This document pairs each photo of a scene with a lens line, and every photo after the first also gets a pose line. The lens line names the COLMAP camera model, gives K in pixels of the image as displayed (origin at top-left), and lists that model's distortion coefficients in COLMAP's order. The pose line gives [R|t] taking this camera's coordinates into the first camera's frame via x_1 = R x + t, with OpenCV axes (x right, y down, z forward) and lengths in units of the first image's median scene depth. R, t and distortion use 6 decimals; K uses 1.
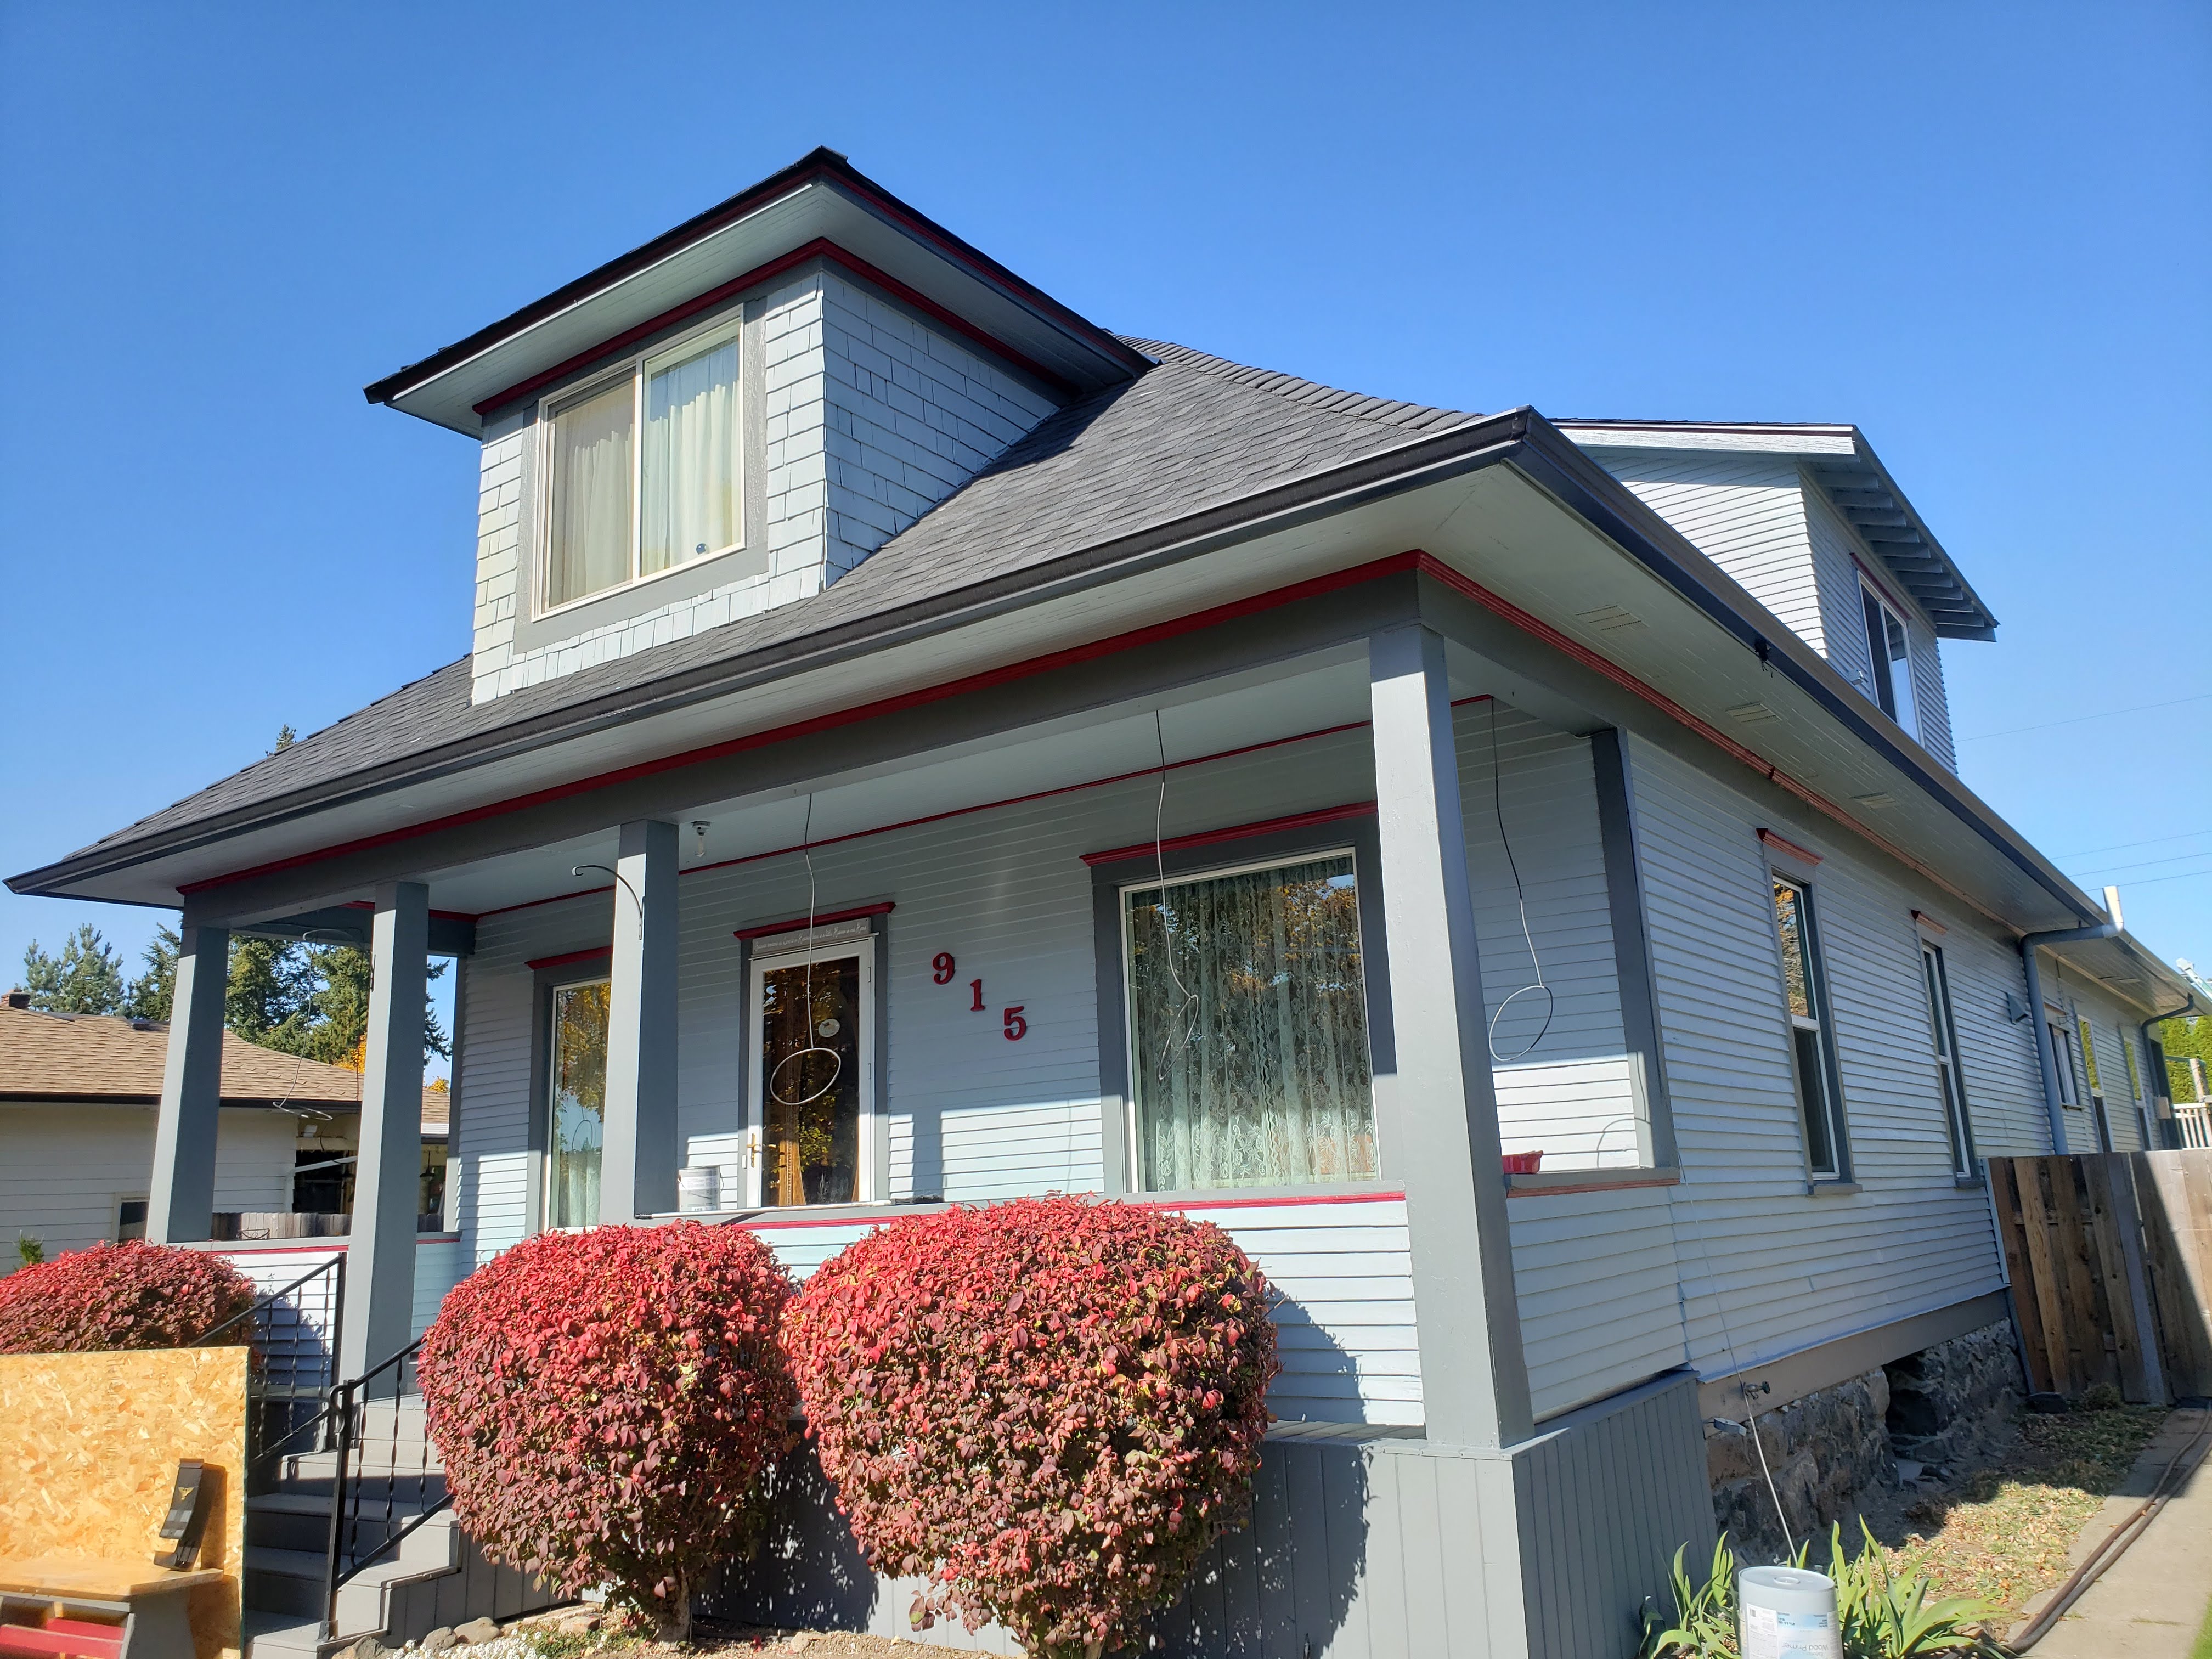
lens RADIAL K [[1737.7, 0, 1106.0], [0, 1737.7, 829.5], [0, 0, 1]] dist [0.009605, 0.015187]
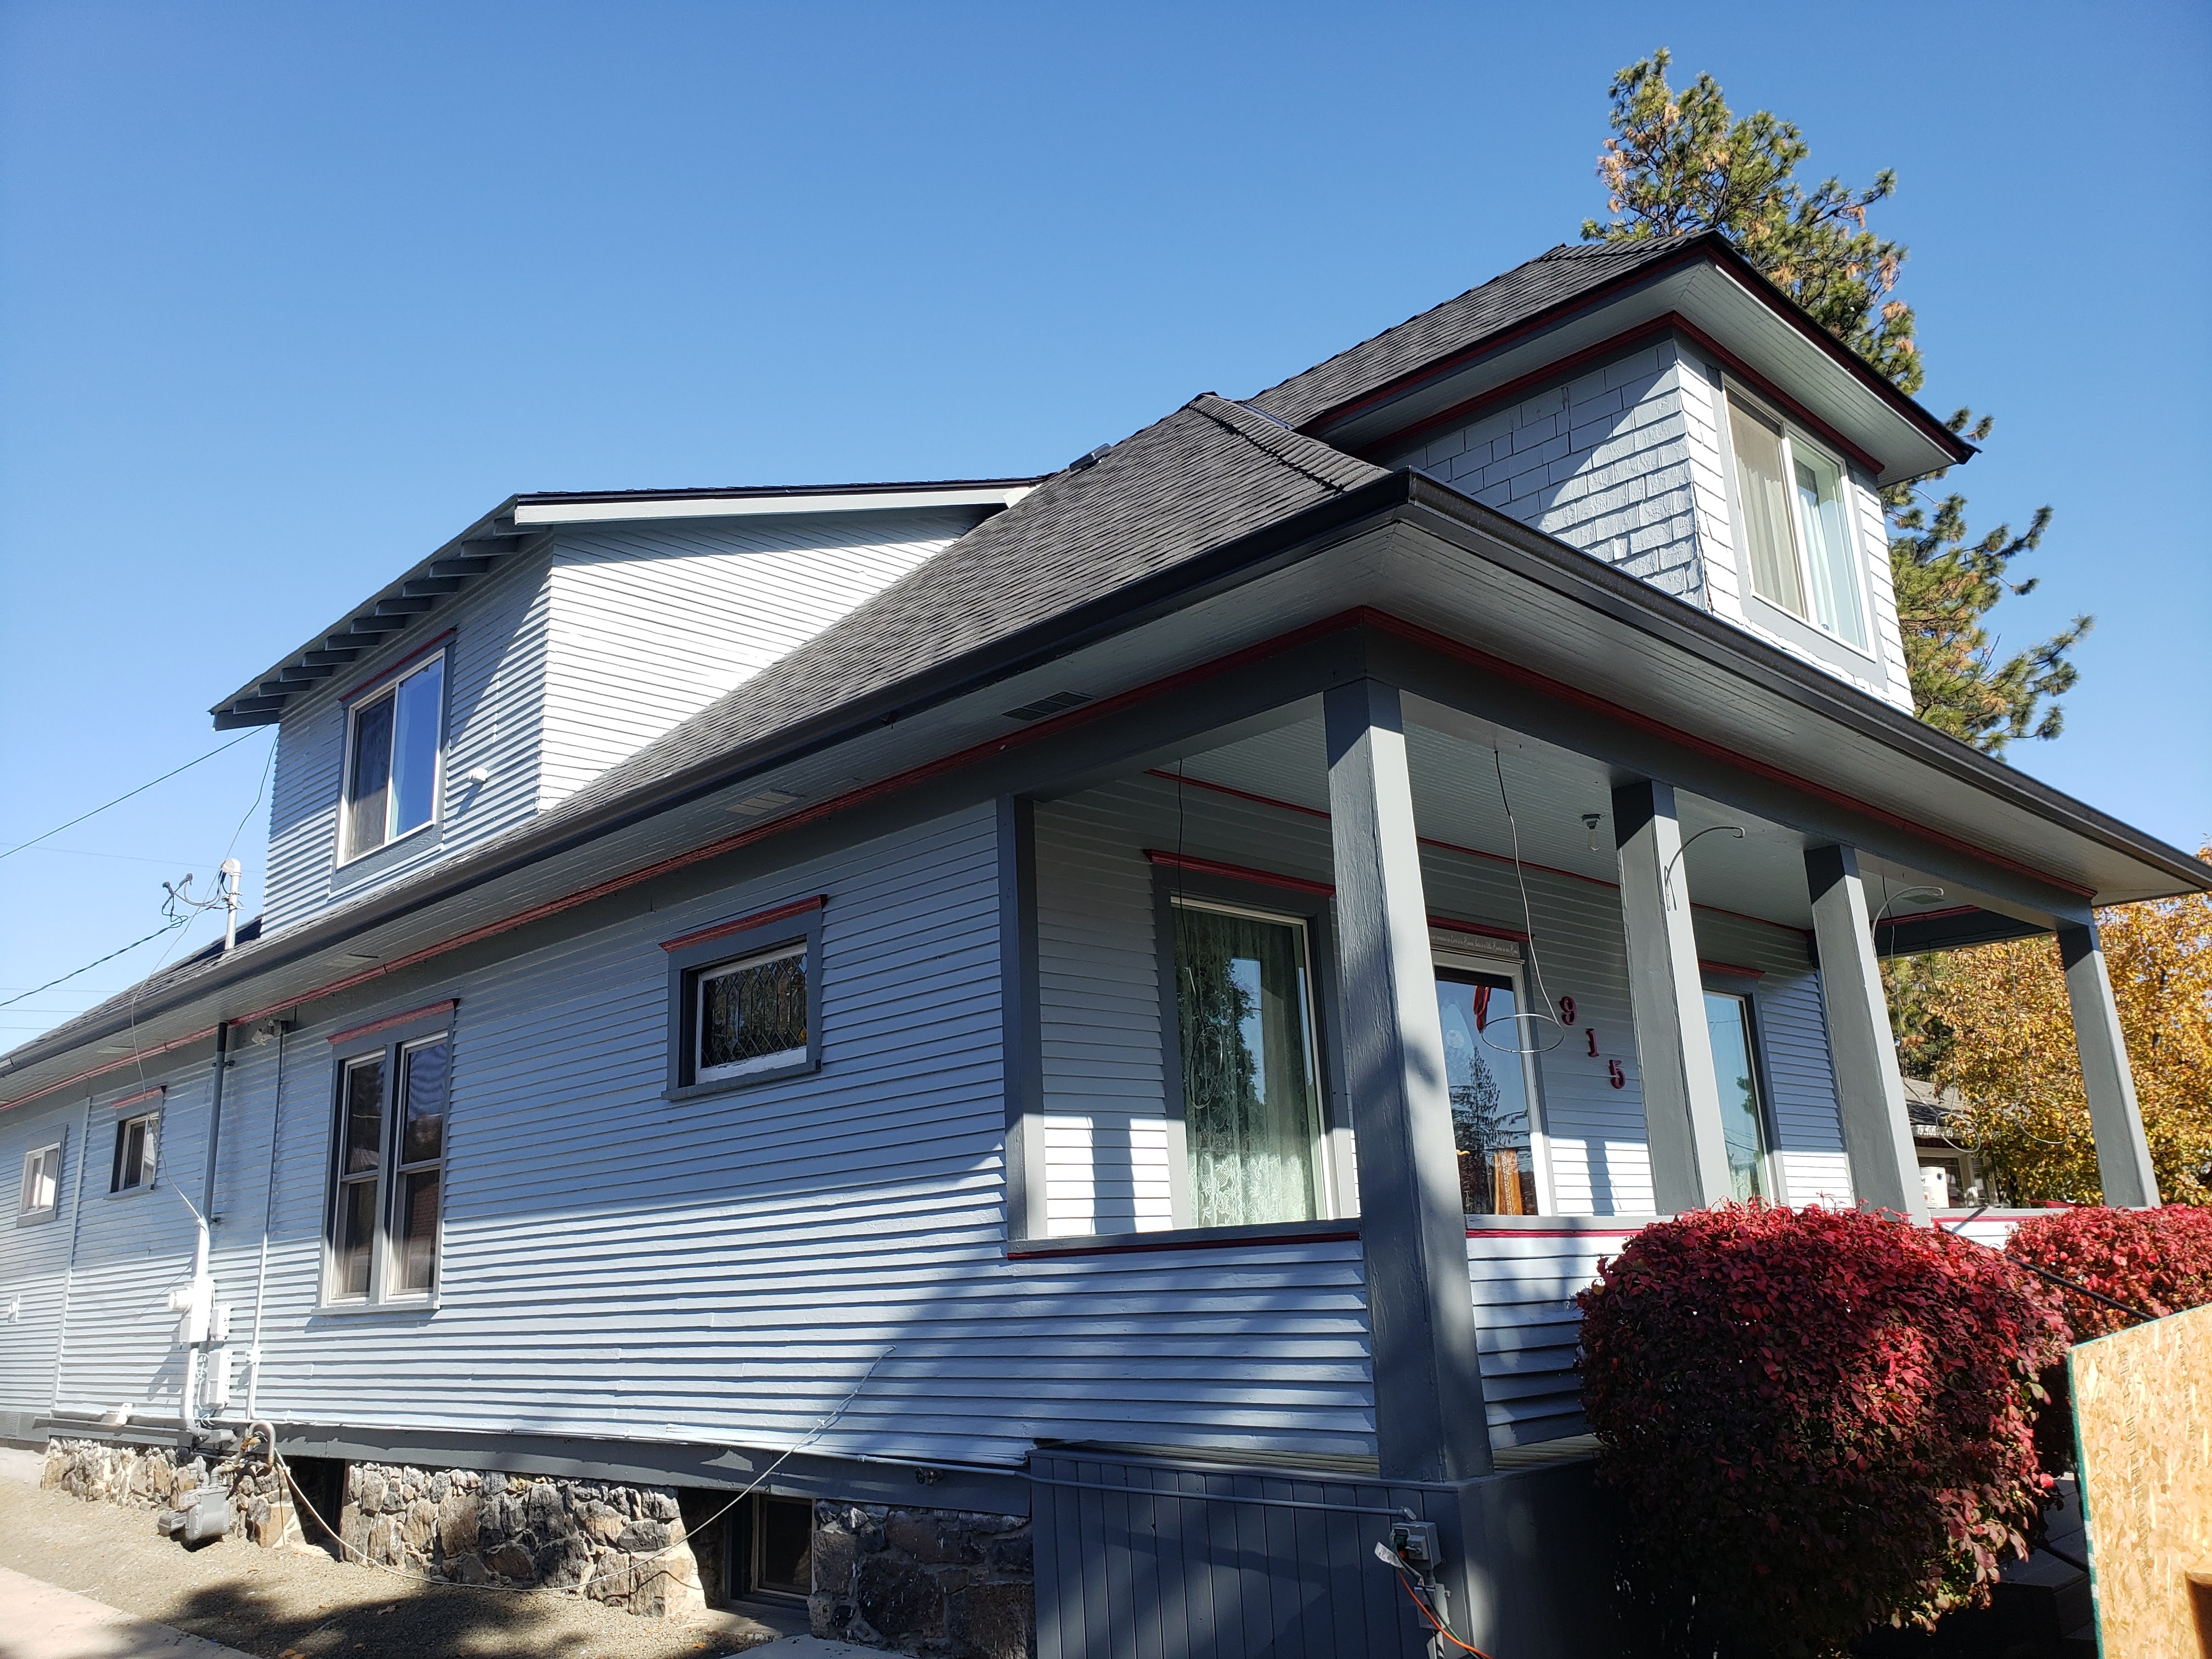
lens RADIAL K [[1737.7, 0, 1106.0], [0, 1737.7, 829.5], [0, 0, 1]] dist [0.009605, 0.015187]
pose [[0.159326, 0.258360, 0.952820, -1.430531], [-0.211620, 0.951652, -0.222657, 0.325626], [-0.964278, -0.166161, 0.206297, 1.258905]]
